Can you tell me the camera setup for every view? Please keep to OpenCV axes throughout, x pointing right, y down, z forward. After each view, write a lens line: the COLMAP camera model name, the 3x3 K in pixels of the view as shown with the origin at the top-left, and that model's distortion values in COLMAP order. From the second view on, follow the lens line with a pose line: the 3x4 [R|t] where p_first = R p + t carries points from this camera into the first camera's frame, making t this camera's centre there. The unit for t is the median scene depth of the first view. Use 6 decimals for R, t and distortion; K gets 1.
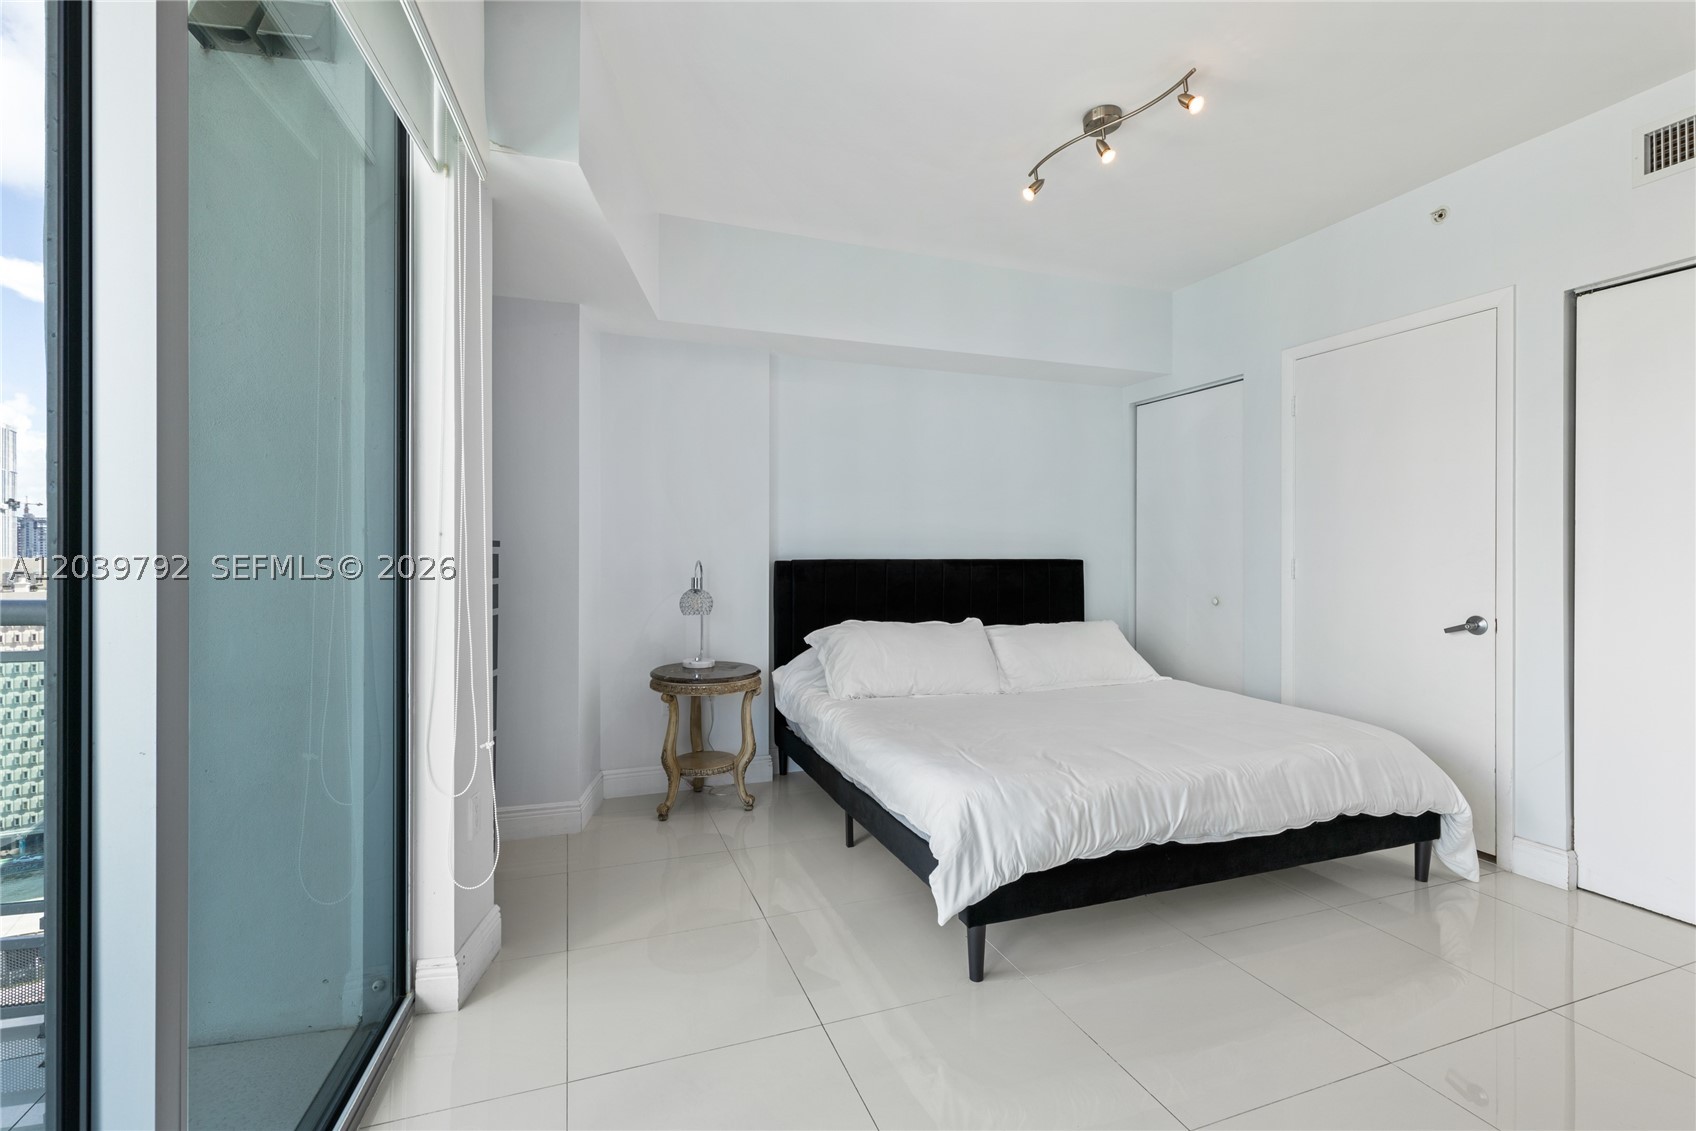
lens RADIAL K [[764.1, 0, 856.2], [0, 764.1, 551.3], [0, 0, 1]] dist [0.008338, -0.001739]
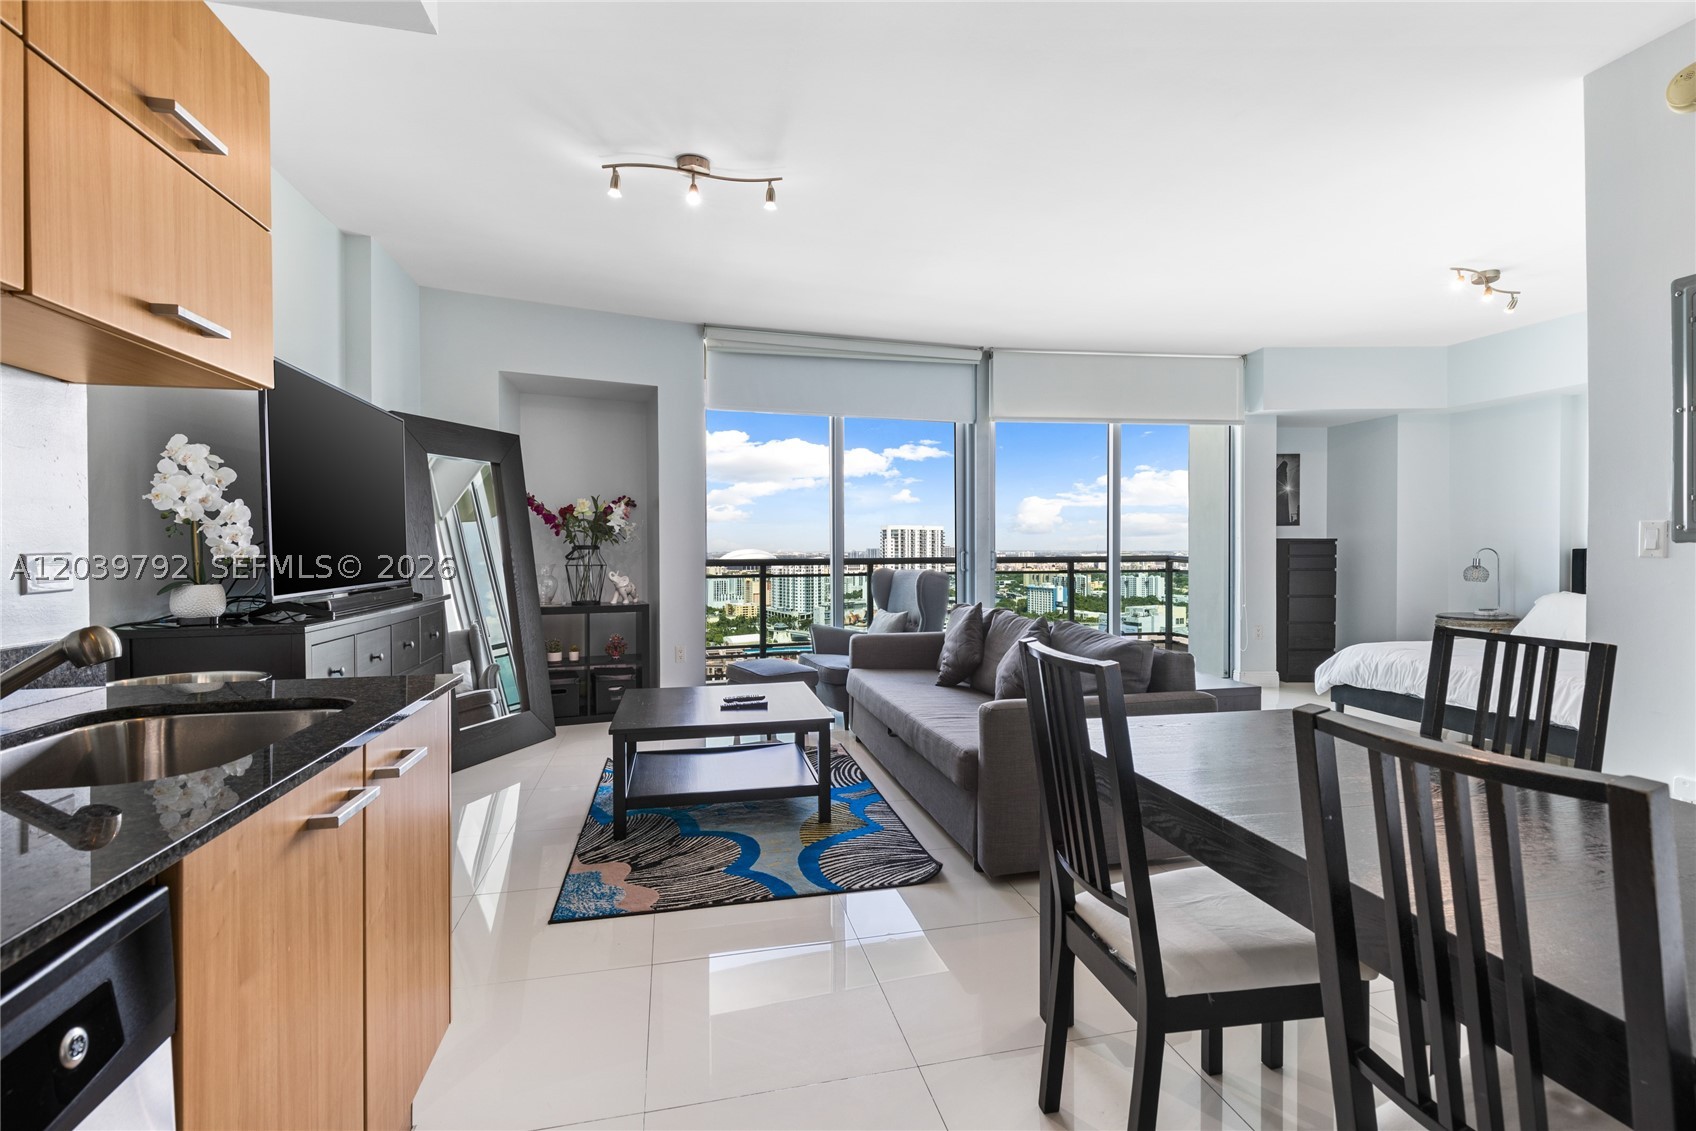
lens RADIAL K [[791.2, 0, 862.4], [0, 791.2, 554.0], [0, 0, 1]] dist [0.009127, 0.000020]
pose [[-0.127384, 0.008143, -0.991820, 1.990088], [0.004398, 0.999961, 0.007645, 0.007735], [0.991844, -0.003388, -0.127415, -0.089836]]
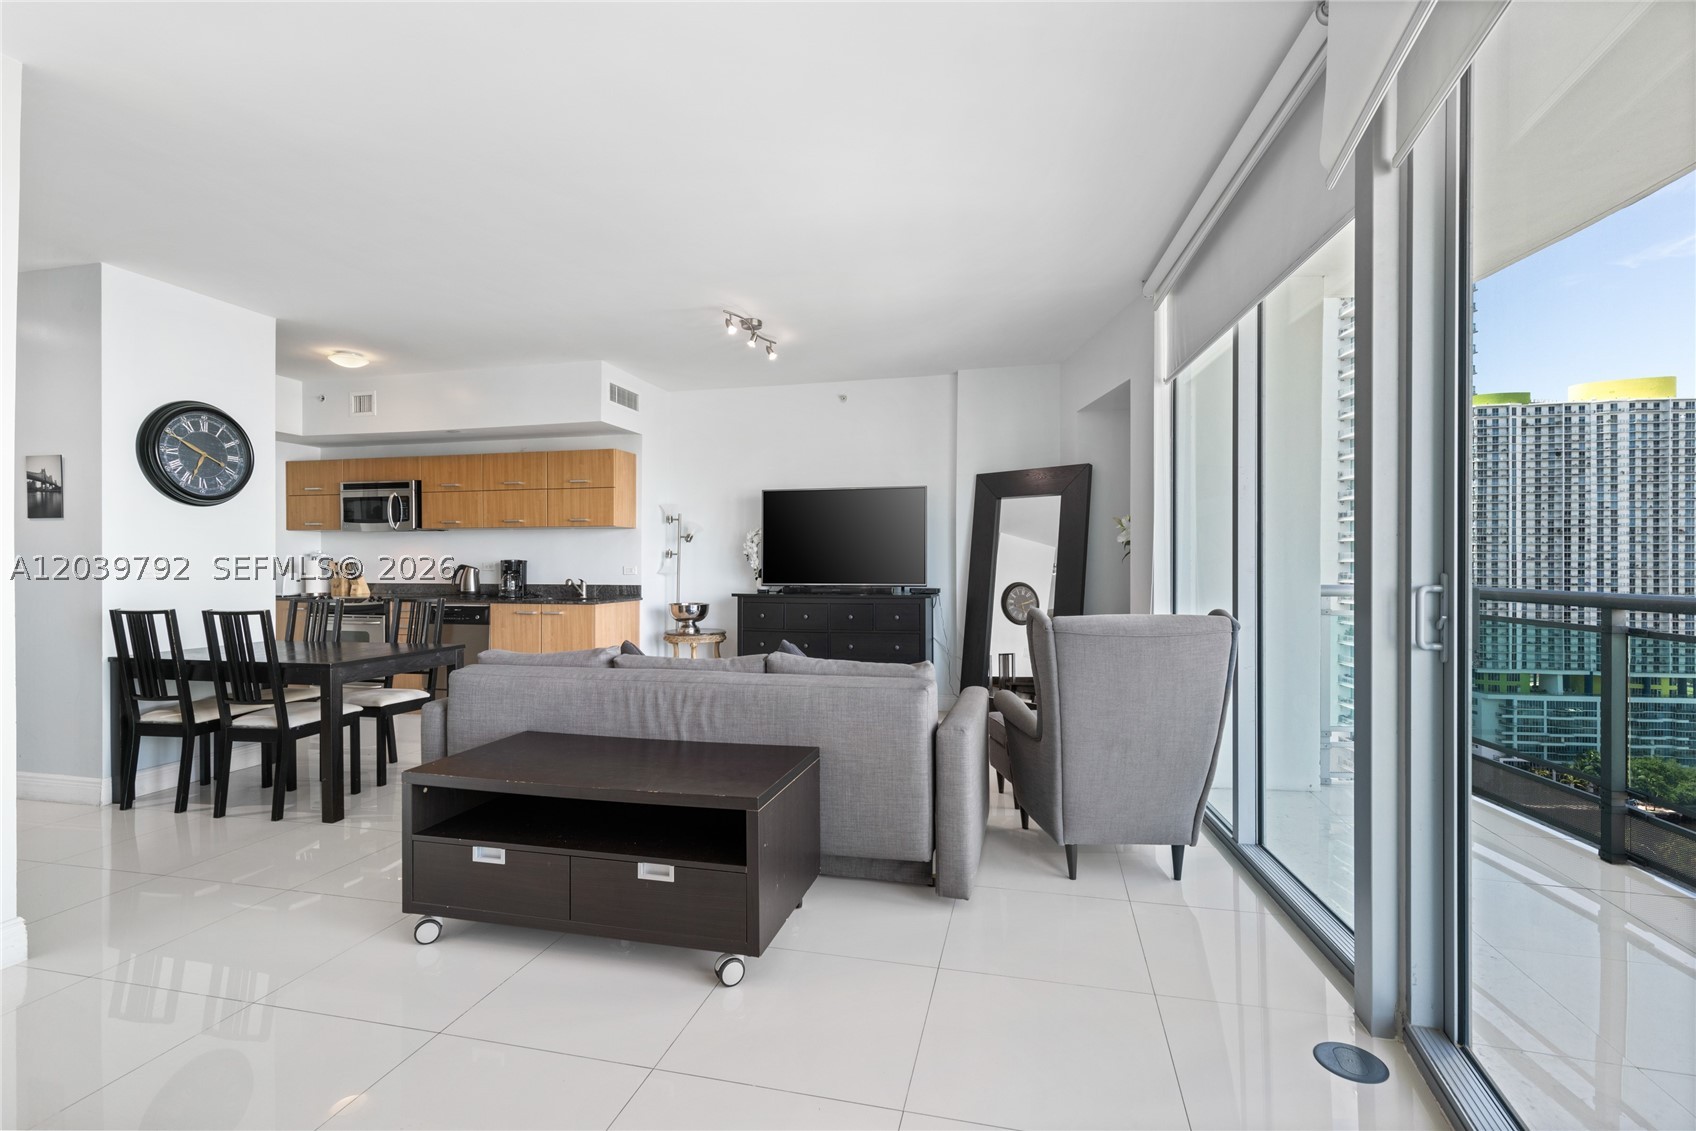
lens RADIAL K [[763.5, 0, 857.1], [0, 763.5, 563.0], [0, 0, 1]] dist [0.006413, -0.000275]
pose [[-0.826783, -0.000317, 0.562521, -0.174702], [-0.000128, 1.000000, 0.000376, -0.000697], [-0.562521, 0.000239, -0.826783, 0.776127]]
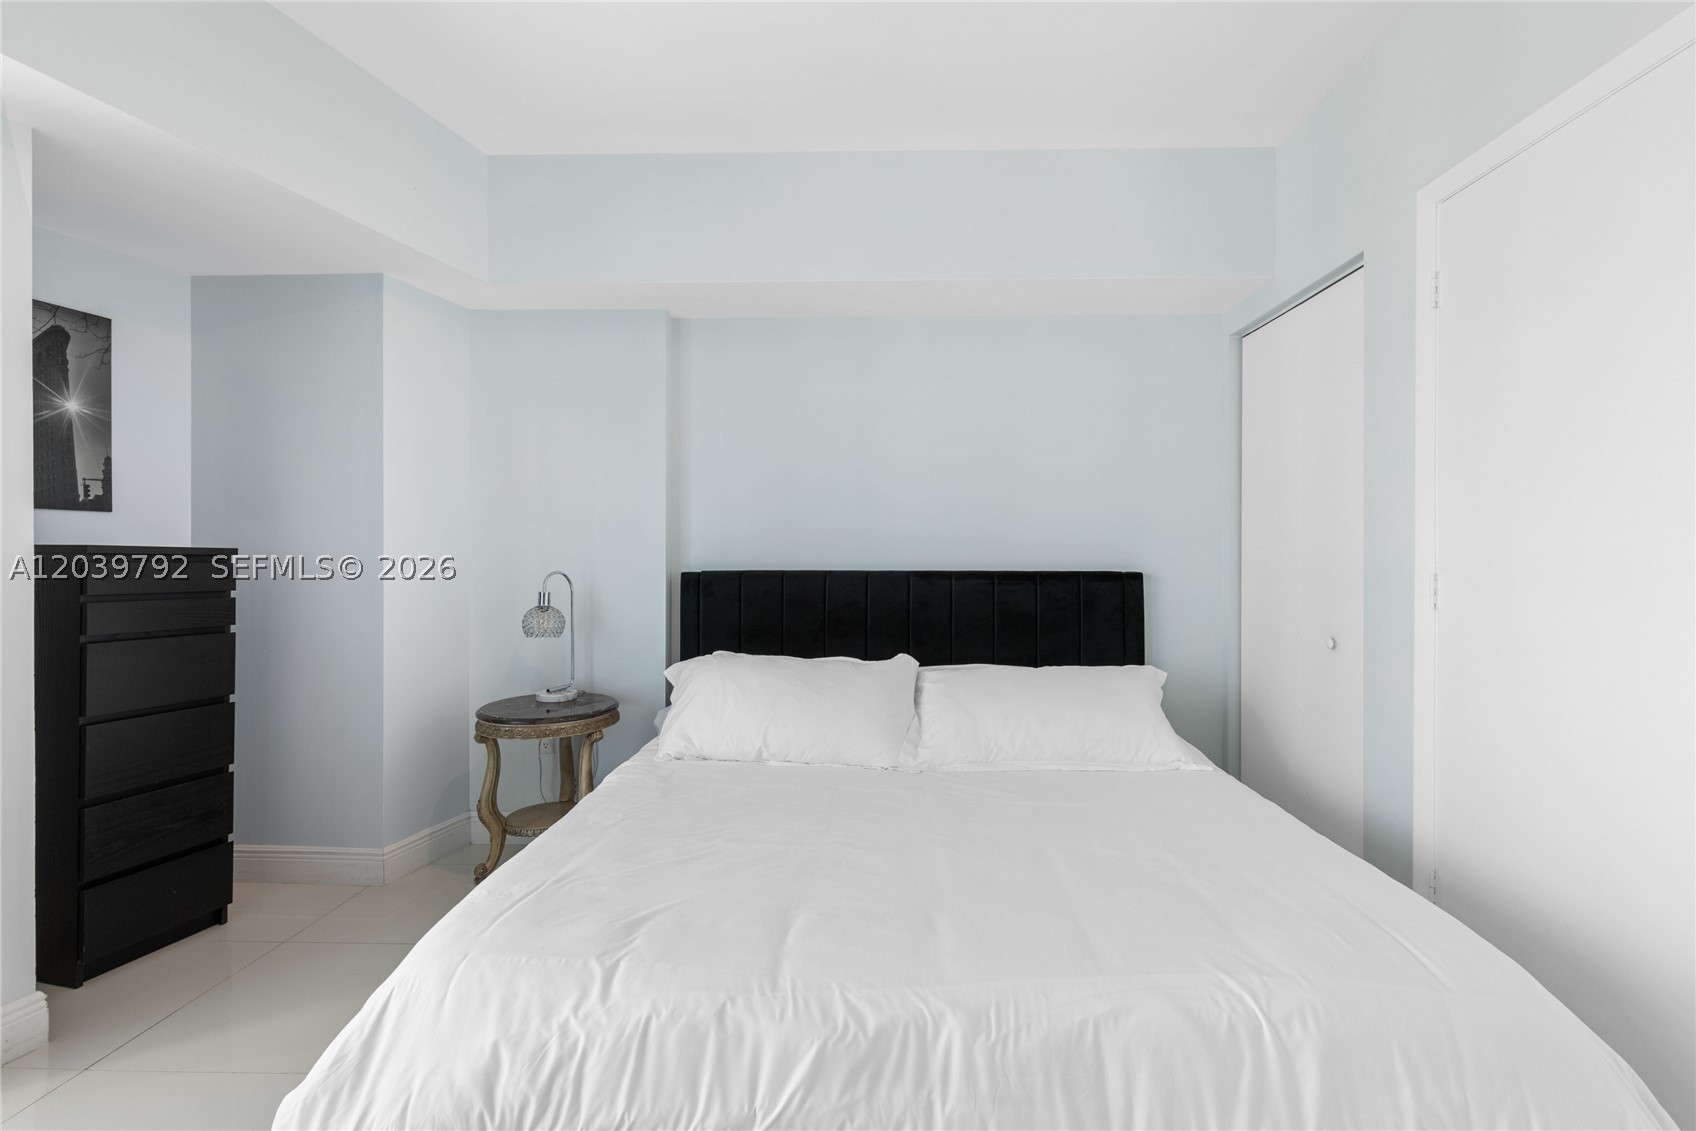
lens RADIAL K [[763.5, 0, 857.1], [0, 763.5, 563.0], [0, 0, 1]] dist [0.006413, -0.000275]
pose [[0.926619, 0.000057, -0.376003, 0.507594], [0.000813, 0.999997, 0.002155, 0.001760], [0.376002, -0.002302, 0.926616, 0.443965]]
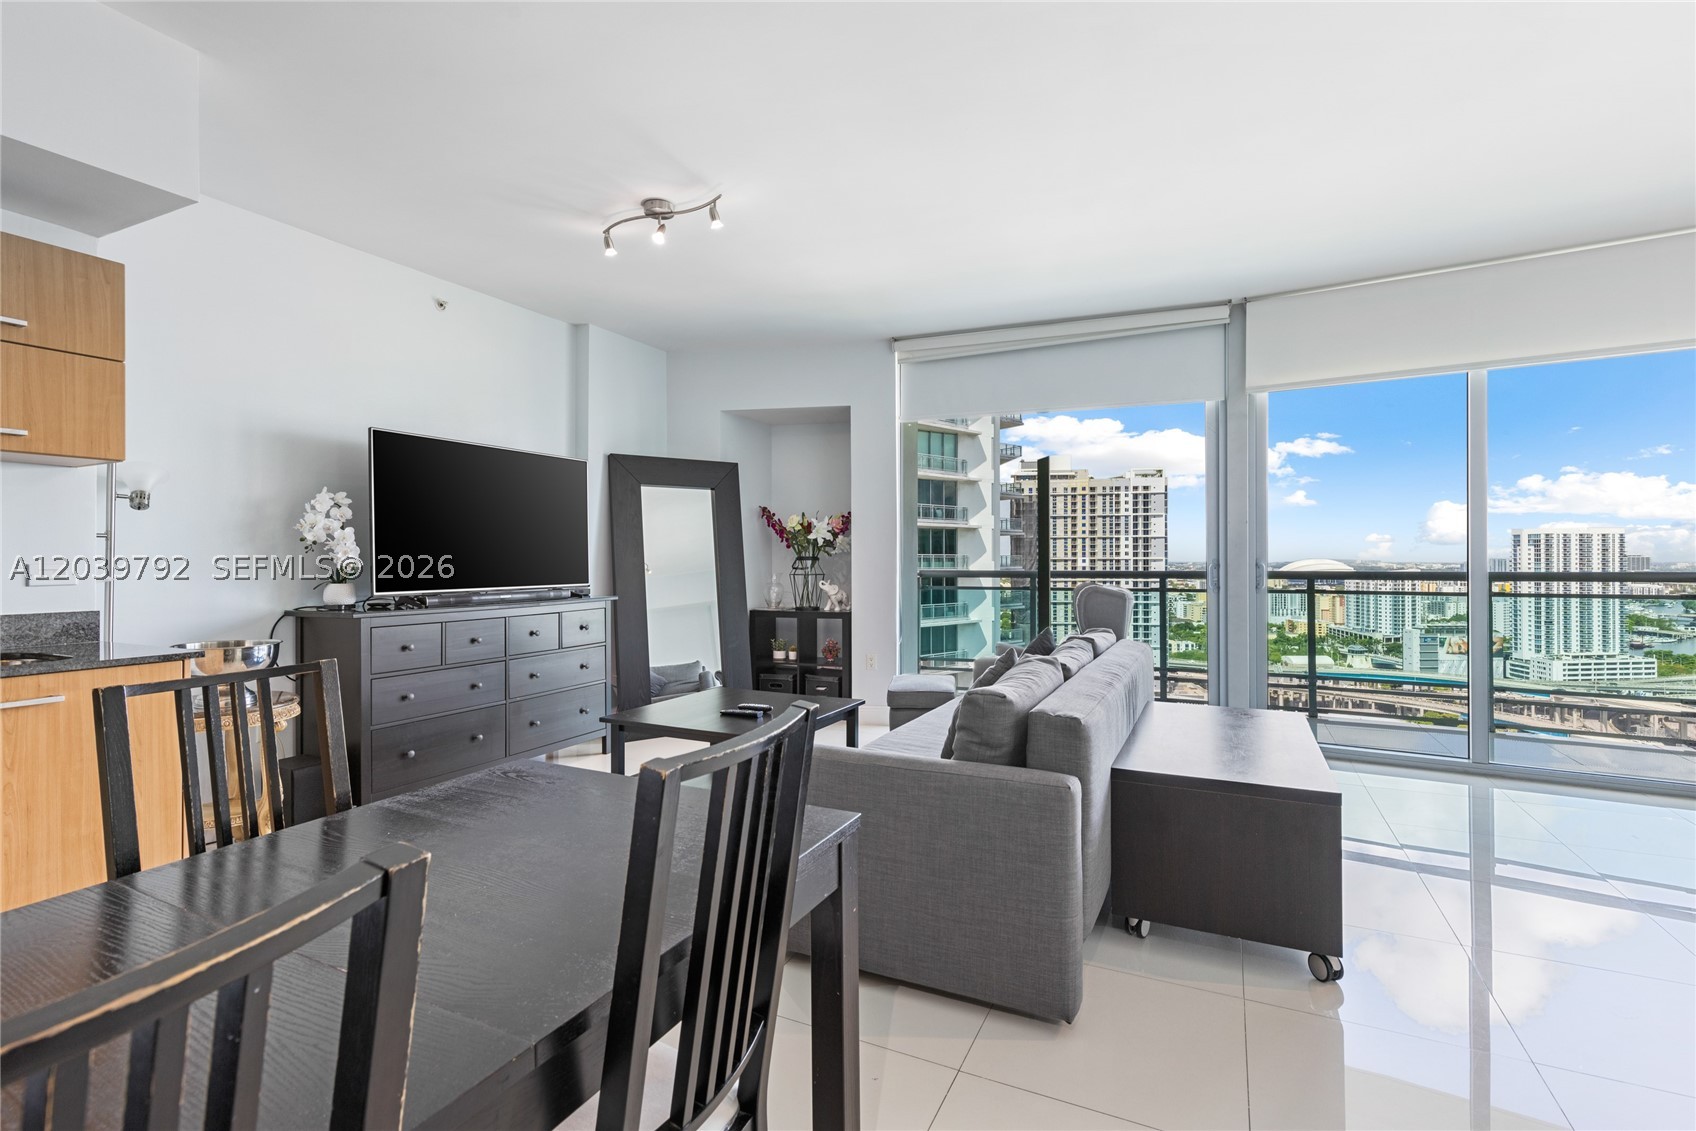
lens RADIAL K [[770.0, 0, 851.7], [0, 770.0, 555.4], [0, 0, 1]] dist [0.006007, -0.000625]
pose [[-0.727241, -0.001934, -0.686380, 1.515201], [0.002507, 0.999982, -0.005474, 0.007277], [0.686378, -0.005701, -0.727223, 0.573762]]
